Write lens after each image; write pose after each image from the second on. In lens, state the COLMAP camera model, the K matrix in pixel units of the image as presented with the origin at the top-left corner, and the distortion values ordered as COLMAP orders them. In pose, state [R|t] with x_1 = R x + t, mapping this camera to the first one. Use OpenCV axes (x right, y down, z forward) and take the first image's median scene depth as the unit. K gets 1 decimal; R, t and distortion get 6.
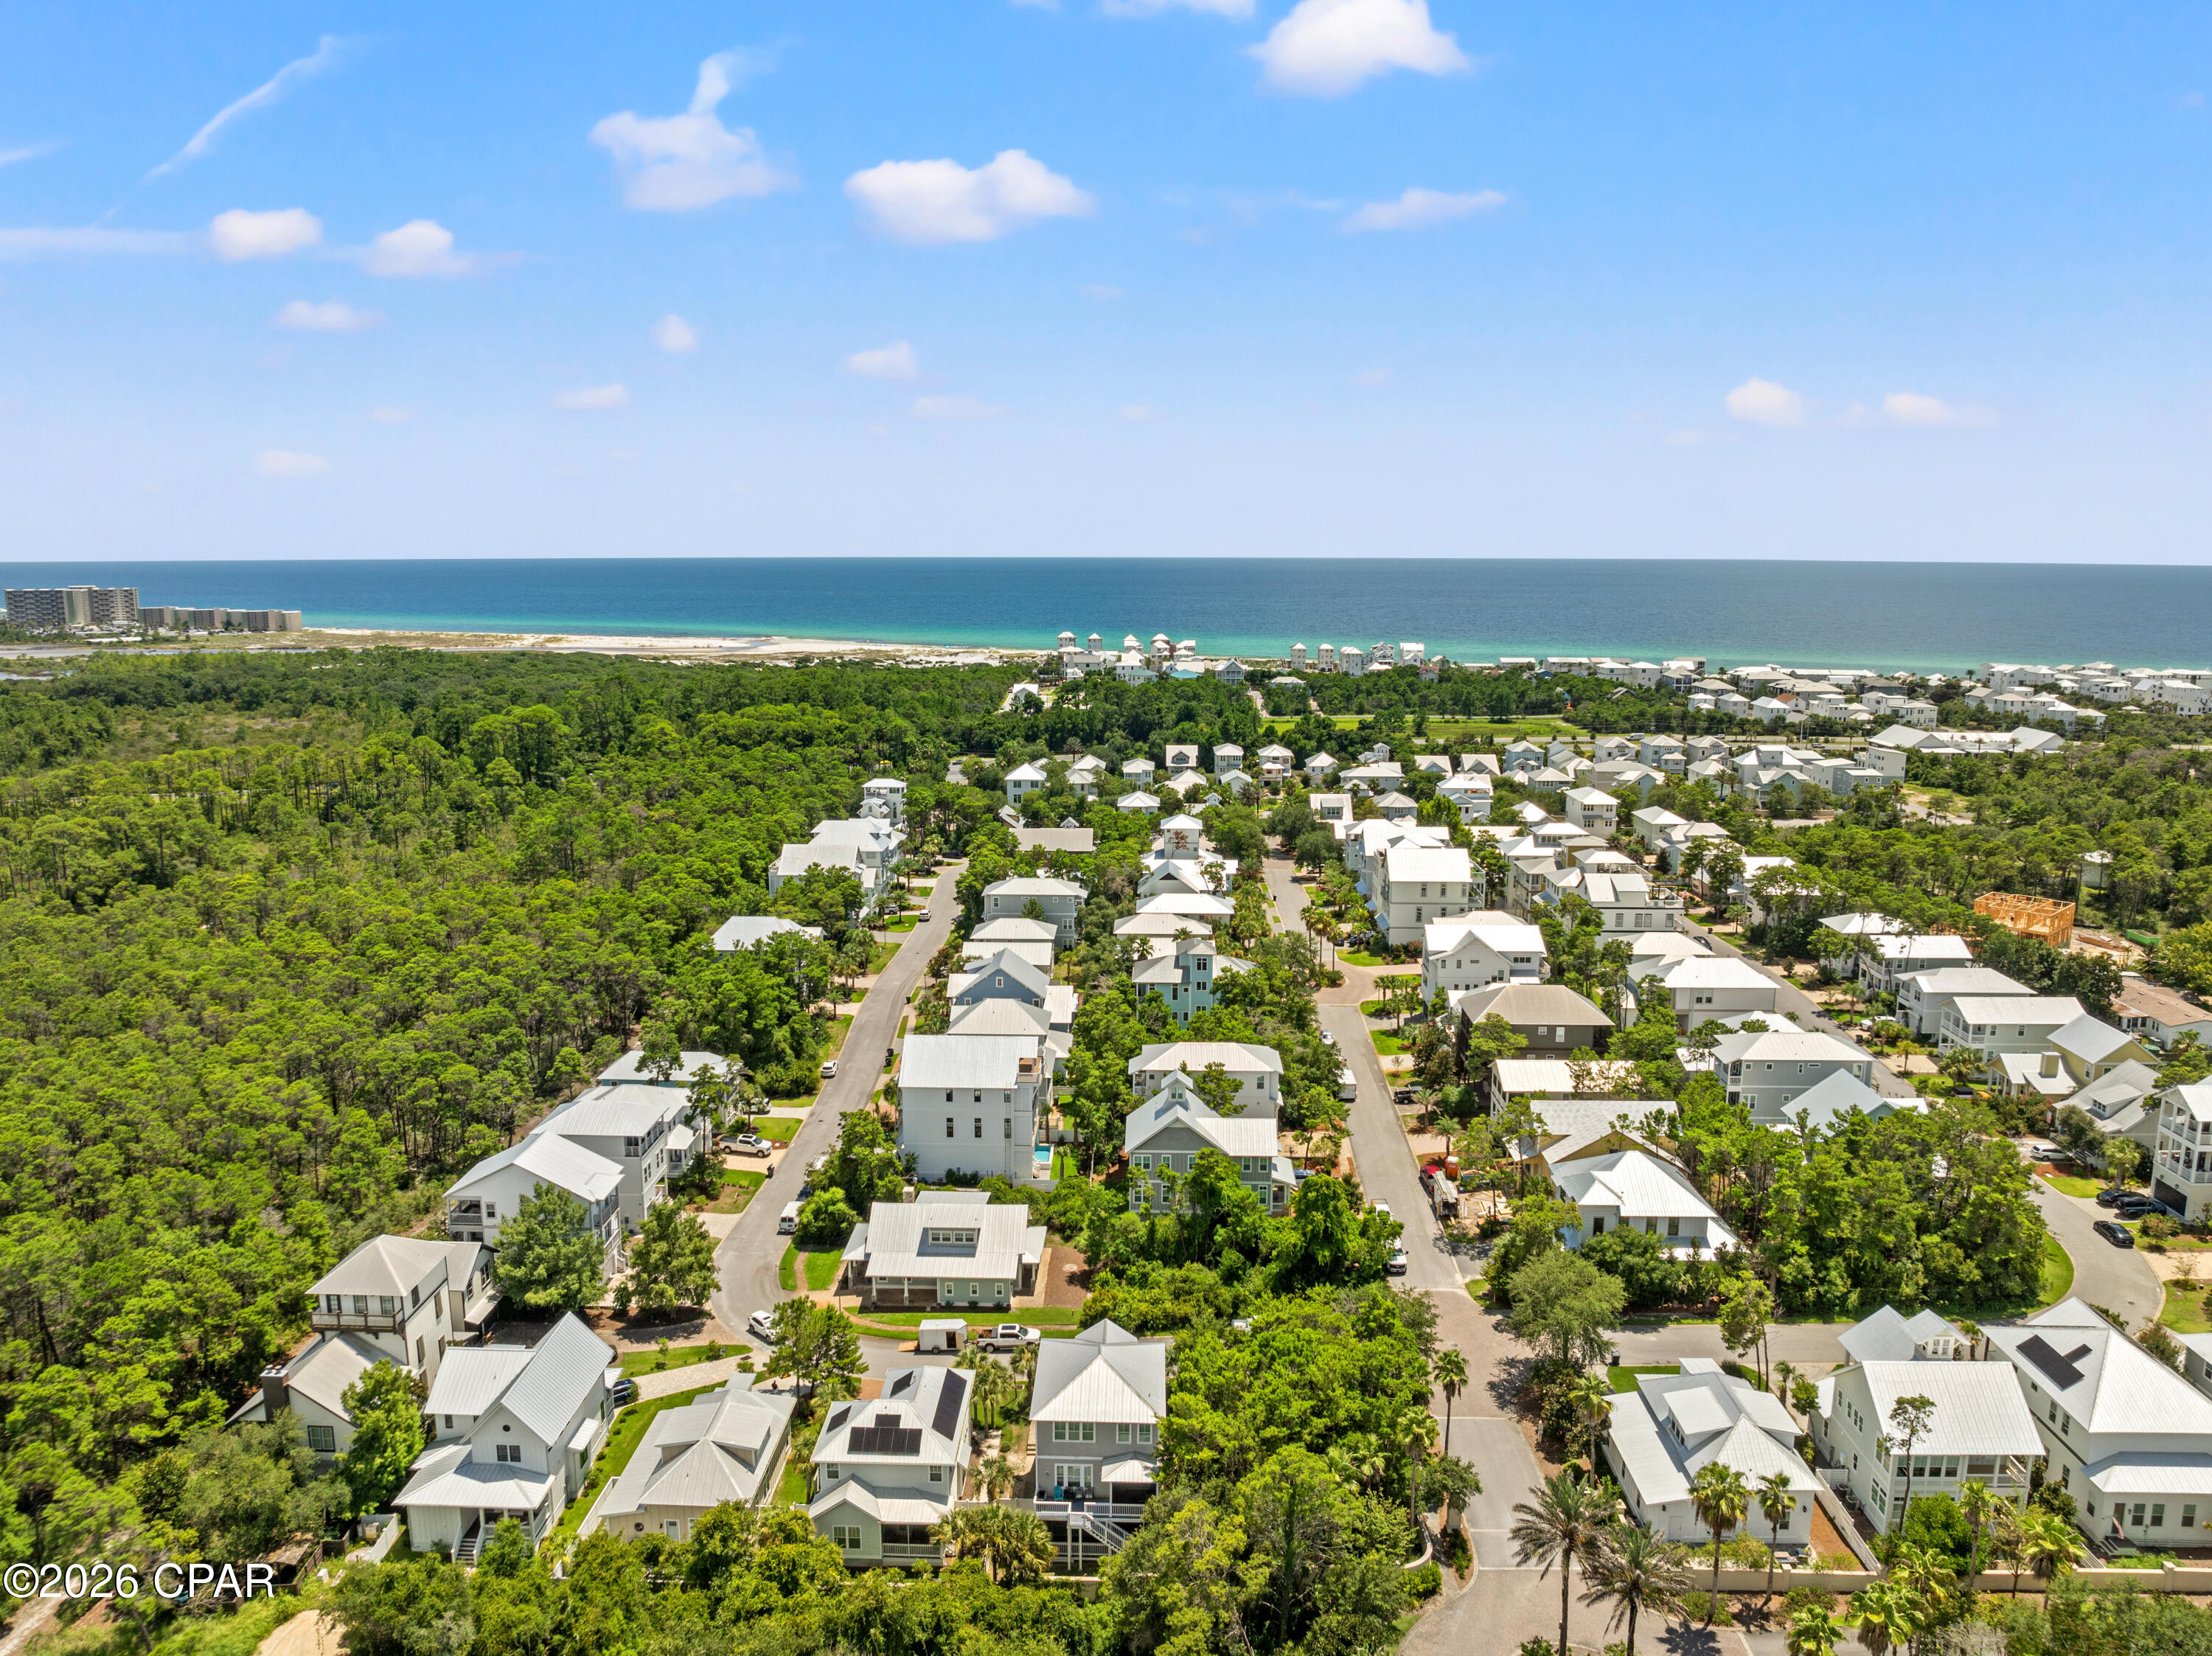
lens RADIAL K [[1536.8, 0, 1116.5], [0, 1536.8, 822.3], [0, 0, 1]] dist [-0.042264, 0.012837]
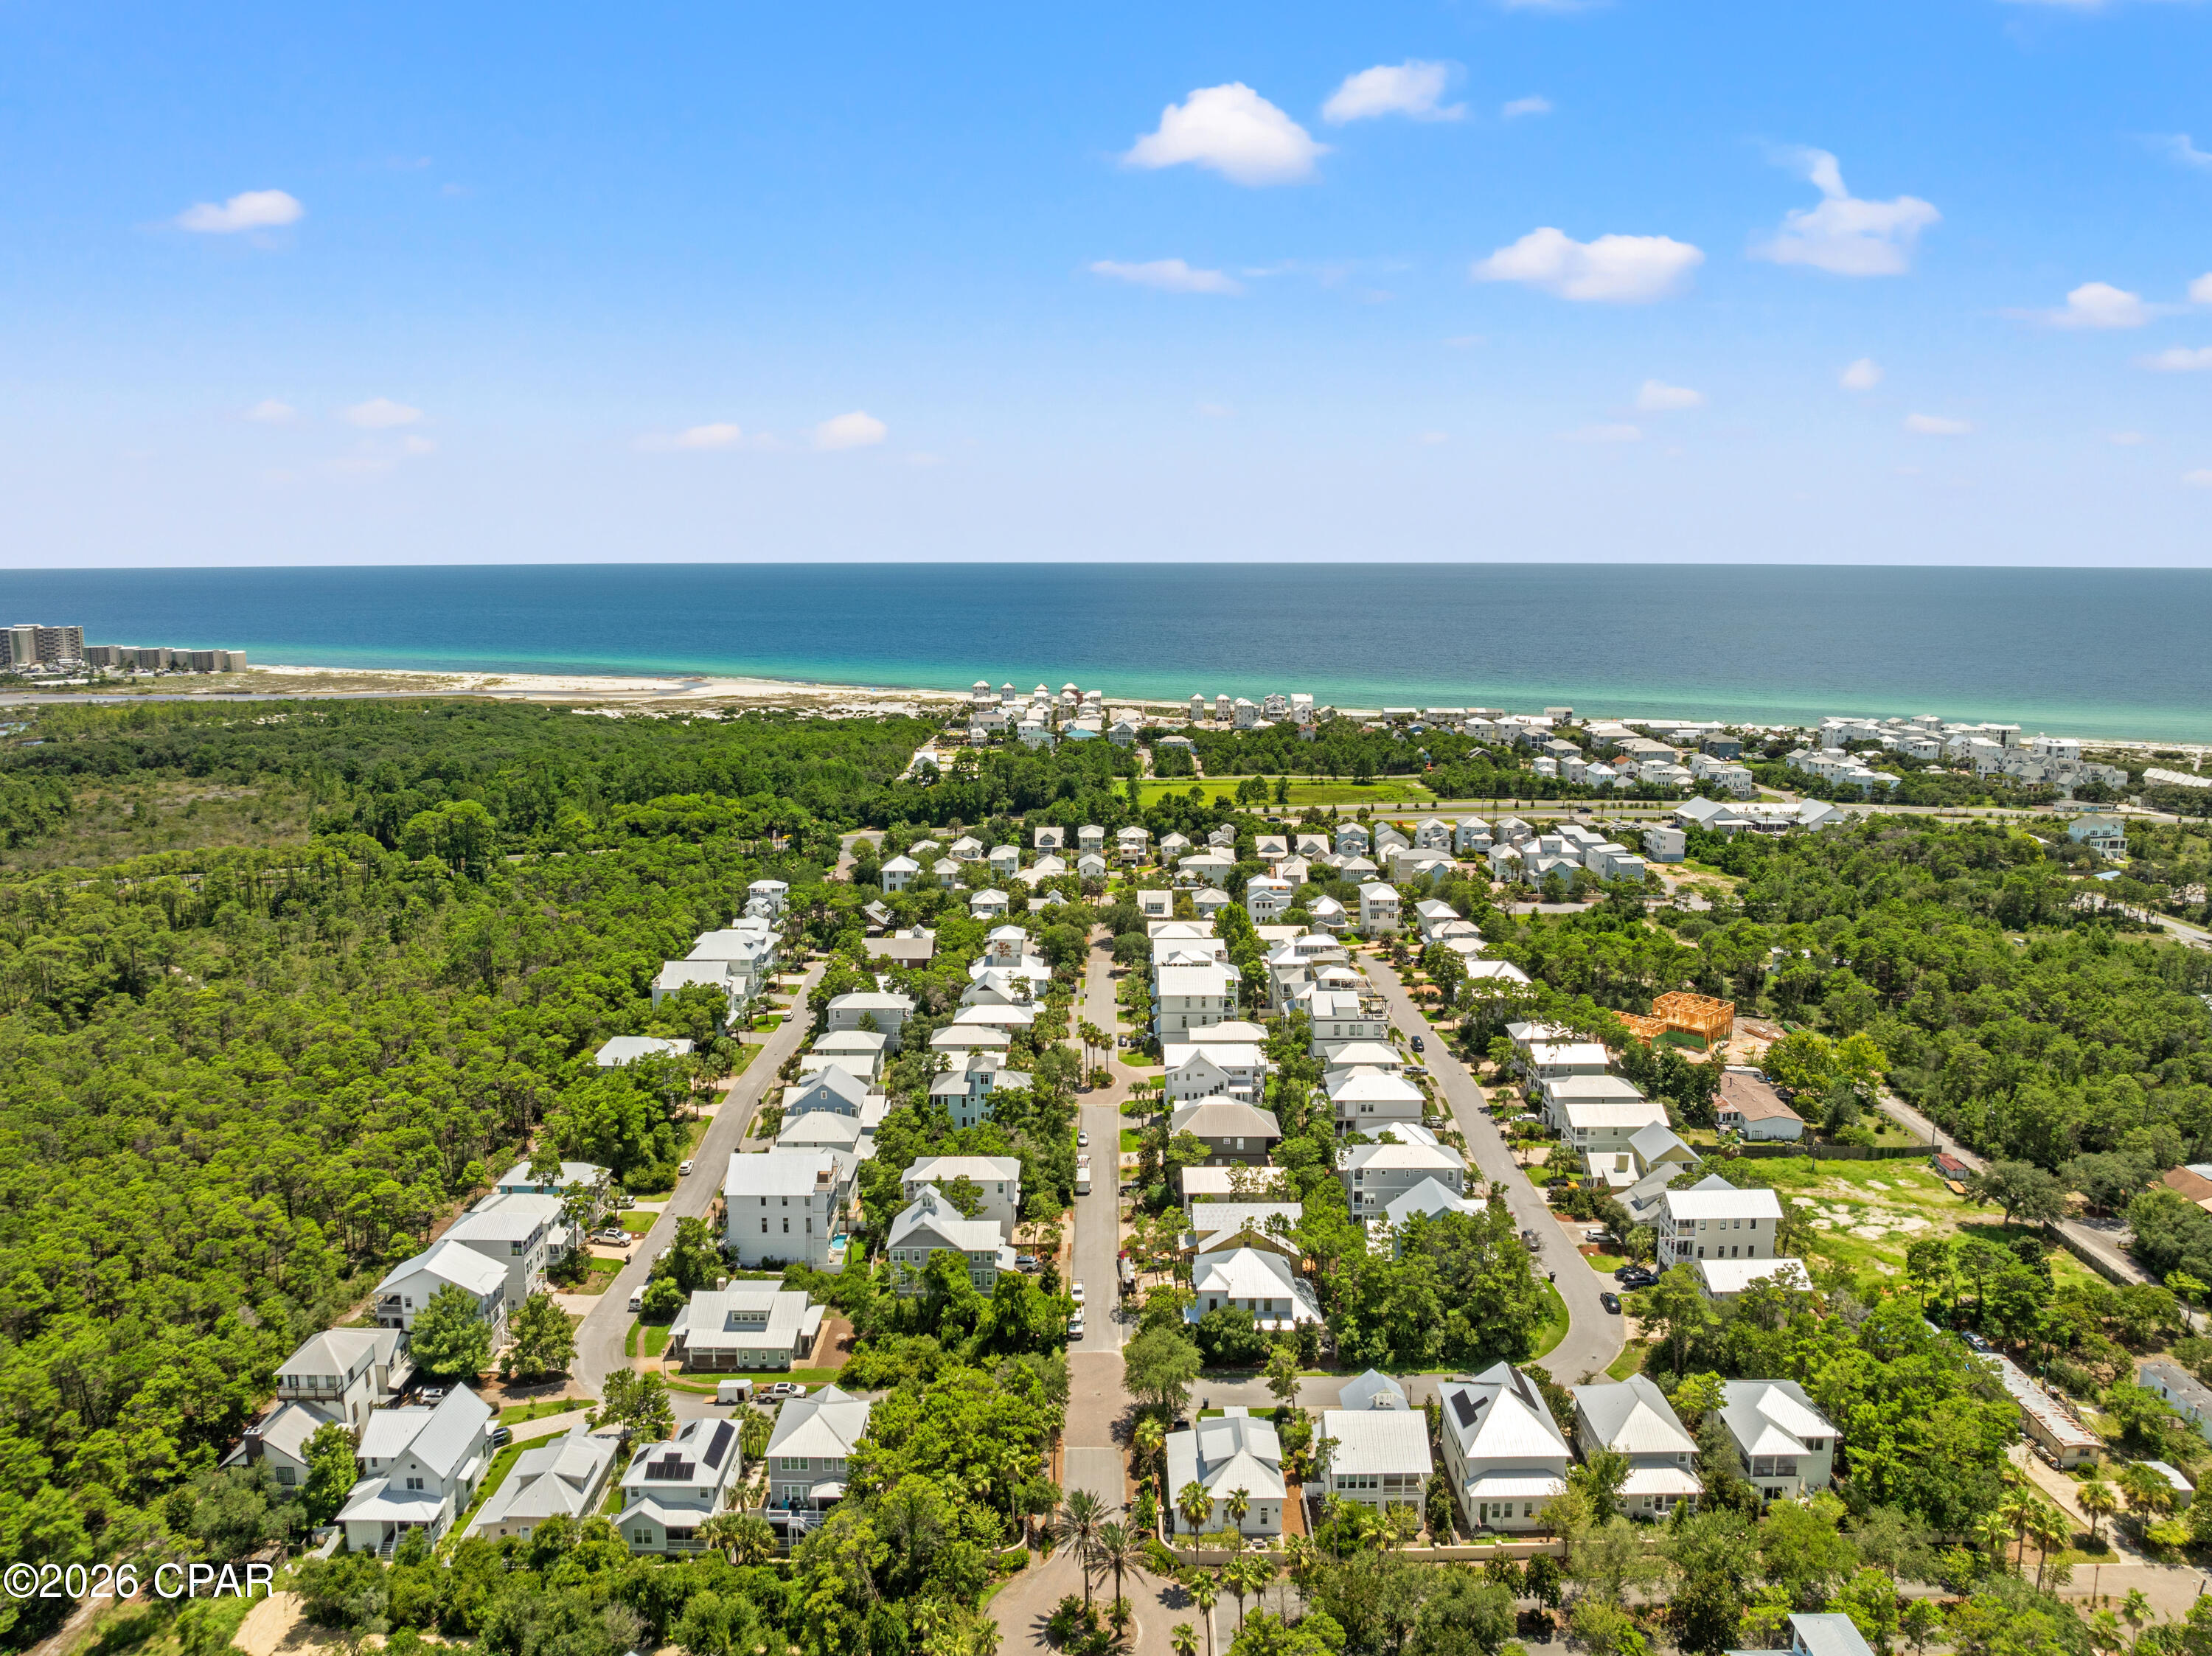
lens RADIAL K [[1536.8, 0, 1111.5], [0, 1536.8, 817.8], [0, 0, 1]] dist [-0.042264, 0.012837]
pose [[0.999608, -0.008150, 0.026767, 0.148873], [0.008248, 0.999960, -0.003554, -0.135580], [-0.026736, 0.003773, 0.999635, -0.302112]]
